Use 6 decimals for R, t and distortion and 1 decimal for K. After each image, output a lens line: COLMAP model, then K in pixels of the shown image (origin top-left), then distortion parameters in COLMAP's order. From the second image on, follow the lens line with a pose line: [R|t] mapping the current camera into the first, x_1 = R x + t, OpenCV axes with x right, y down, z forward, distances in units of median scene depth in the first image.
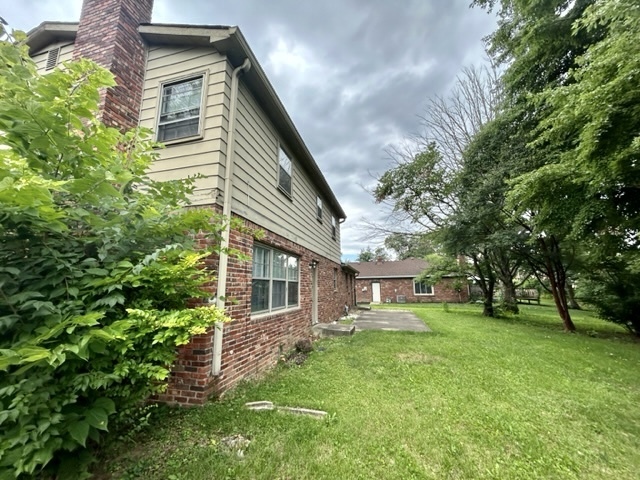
lens RADIAL K [[258.1, 0, 318.0], [0, 258.1, 238.9], [0, 0, 1]] dist [0.000573, 0.000645]
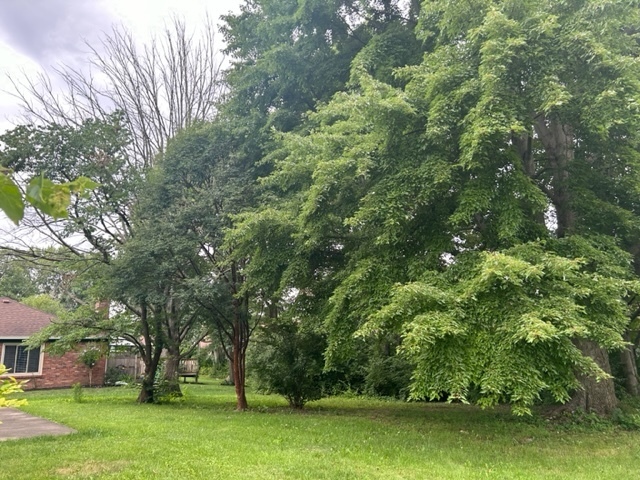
lens RADIAL K [[488.8, 0, 320.2], [0, 488.8, 240.4], [0, 0, 1]] dist [-0.005565, -0.000576]
pose [[0.565510, 0.182525, 0.804290, -0.145626], [-0.133740, 0.982591, -0.128954, 0.002548], [-0.813826, -0.034641, 0.580076, -0.040146]]
